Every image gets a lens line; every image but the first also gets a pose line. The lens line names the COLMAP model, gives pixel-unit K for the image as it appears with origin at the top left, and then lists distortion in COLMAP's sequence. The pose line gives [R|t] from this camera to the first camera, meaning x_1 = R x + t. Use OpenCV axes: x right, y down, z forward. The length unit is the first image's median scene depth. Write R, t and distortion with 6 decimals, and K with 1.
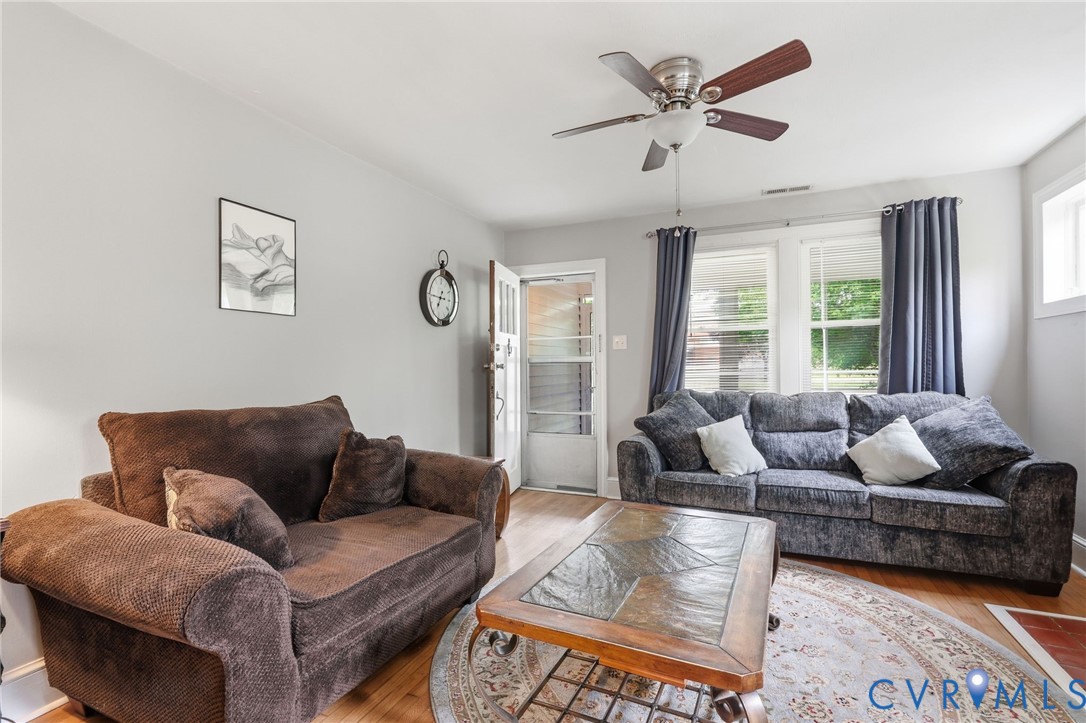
lens RADIAL K [[499.4, 0, 541.6], [0, 499.4, 364.8], [0, 0, 1]] dist [-0.000313, 0.000432]
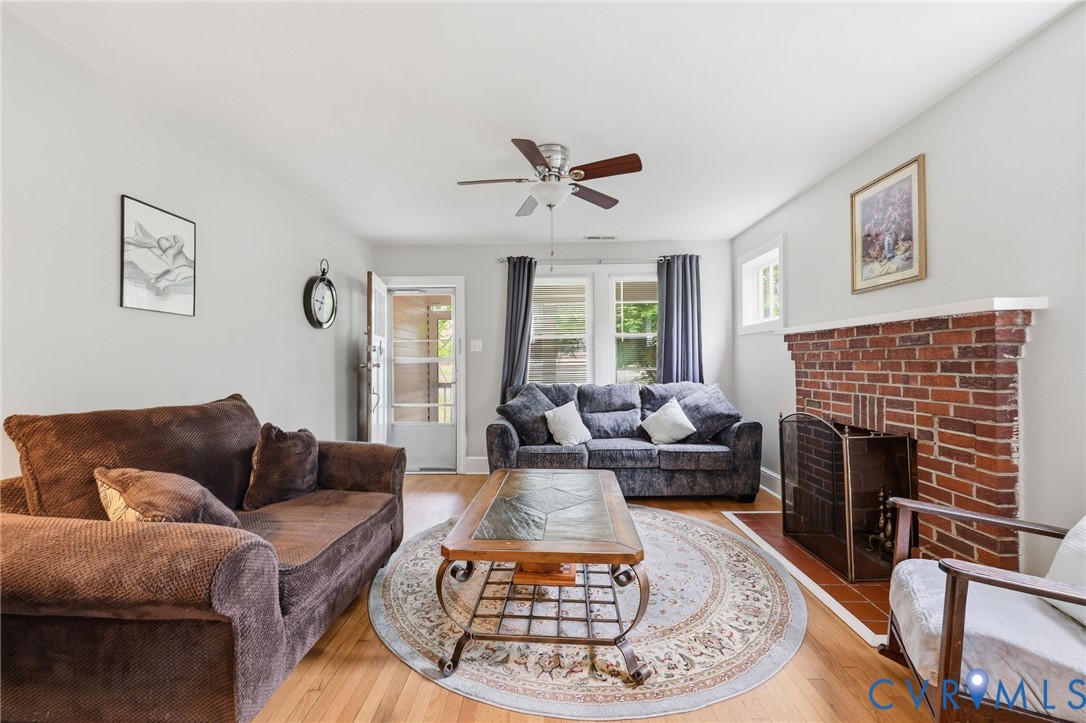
lens RADIAL K [[440.7, 0, 538.2], [0, 440.7, 359.7], [0, 0, 1]] dist [0.000280, 0.000129]
pose [[0.926864, 0.002843, 0.375387, -0.187248], [0.000720, 0.999956, -0.009351, -0.000379], [-0.375397, 0.008938, 0.926821, -0.098316]]
